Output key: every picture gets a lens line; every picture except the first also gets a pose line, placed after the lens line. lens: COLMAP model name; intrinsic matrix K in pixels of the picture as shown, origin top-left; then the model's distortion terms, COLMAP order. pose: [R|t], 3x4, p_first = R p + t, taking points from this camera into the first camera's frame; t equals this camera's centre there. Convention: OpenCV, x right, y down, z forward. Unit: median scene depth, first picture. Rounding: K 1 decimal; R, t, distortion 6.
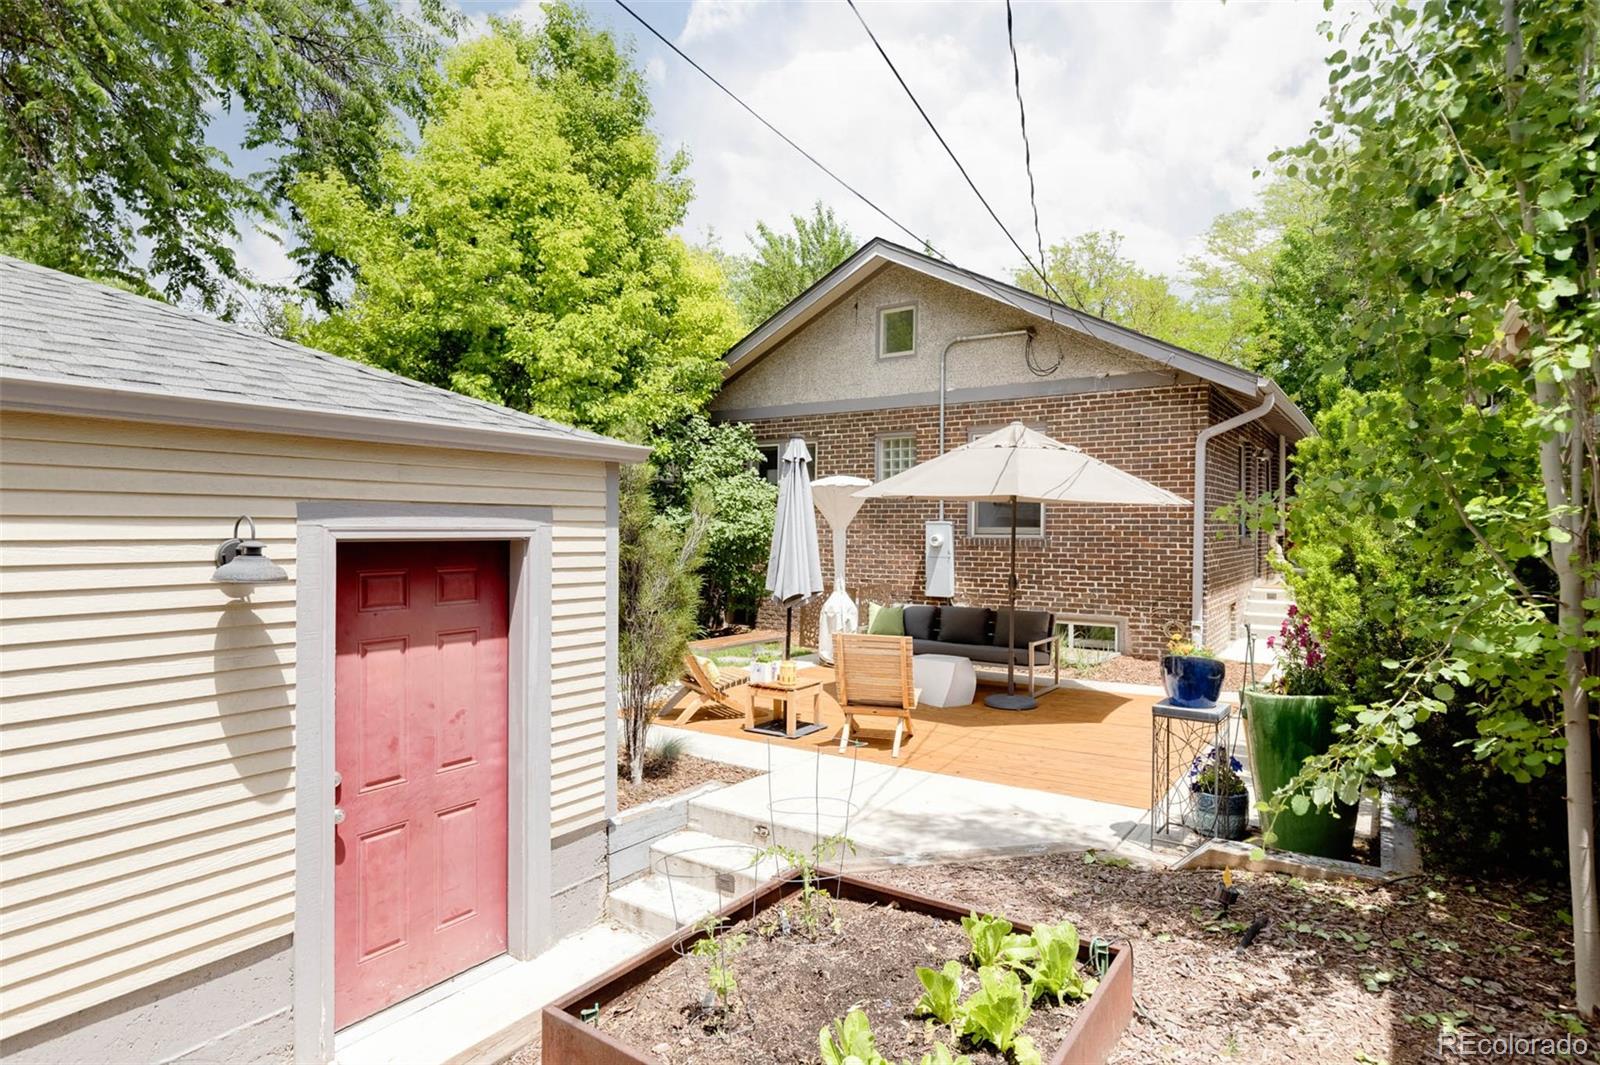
lens RADIAL K [[891.9, 0, 799.1], [0, 891.9, 532.9], [0, 0, 1]] dist [0.000997, -0.000042]
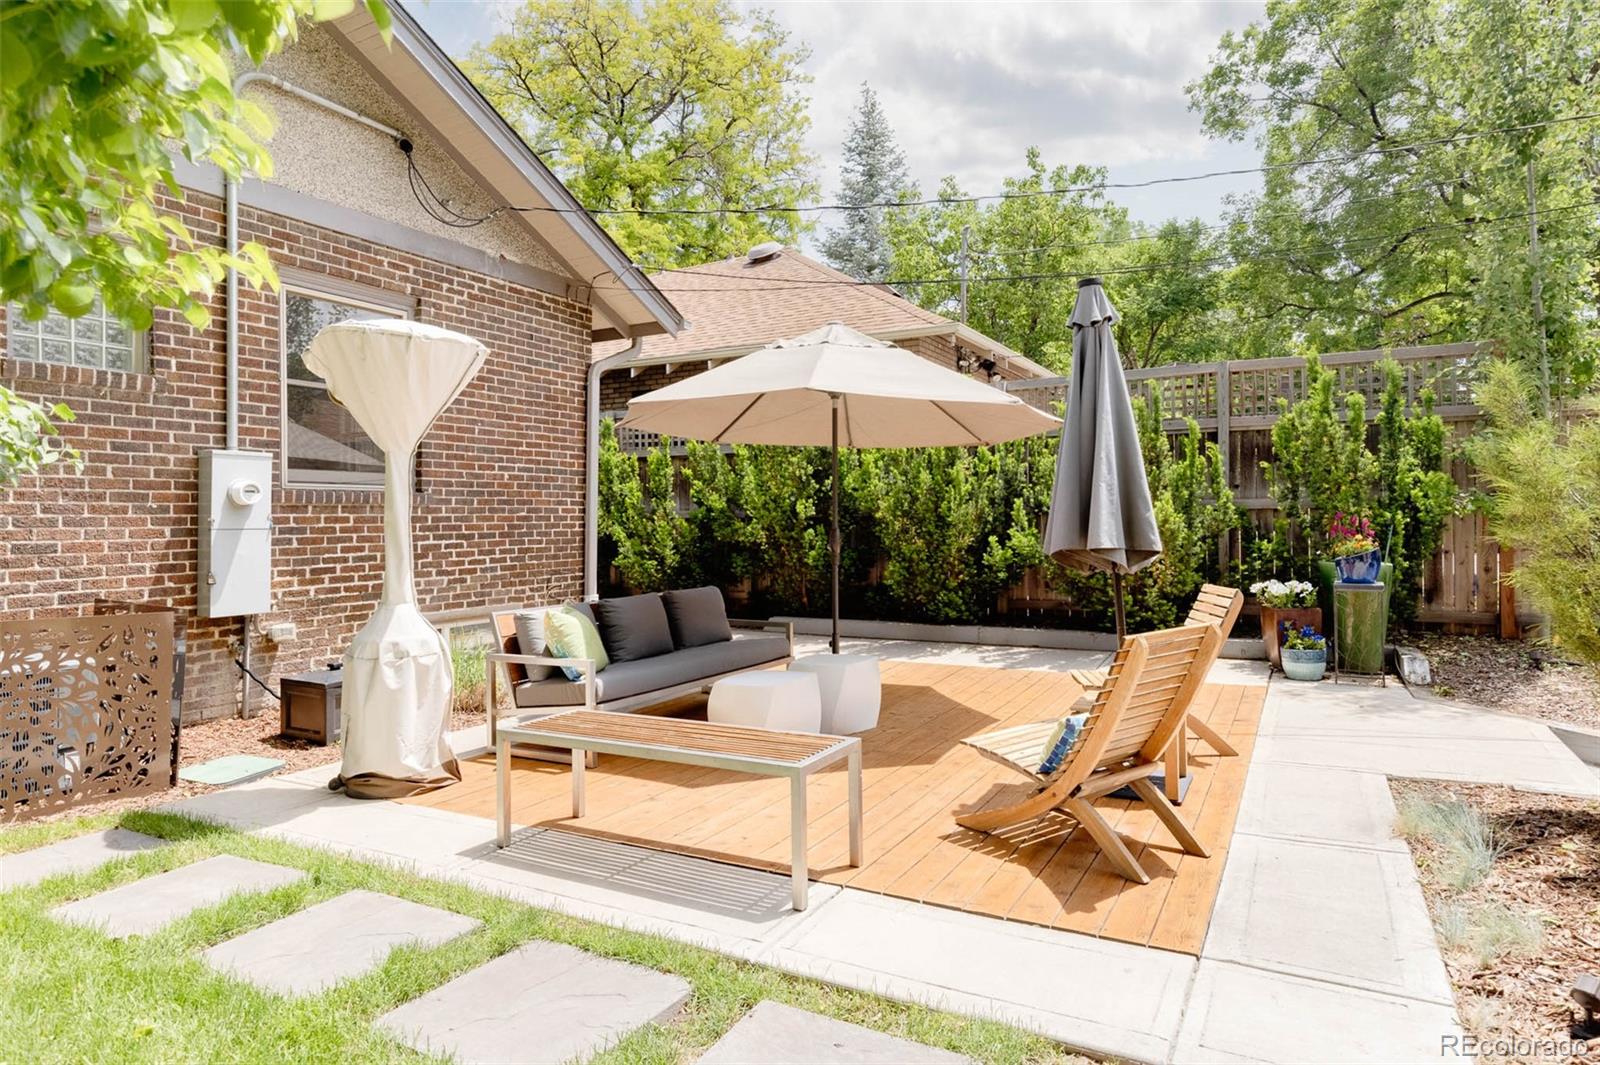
lens RADIAL K [[891.9, 0, 802.8], [0, 891.9, 520.9], [0, 0, 1]] dist [0.000997, -0.000042]
pose [[-0.083503, -0.006502, 0.996486, -0.358247], [0.013287, 0.999883, 0.007637, 0.025660], [-0.996419, 0.013878, -0.083407, 0.818418]]
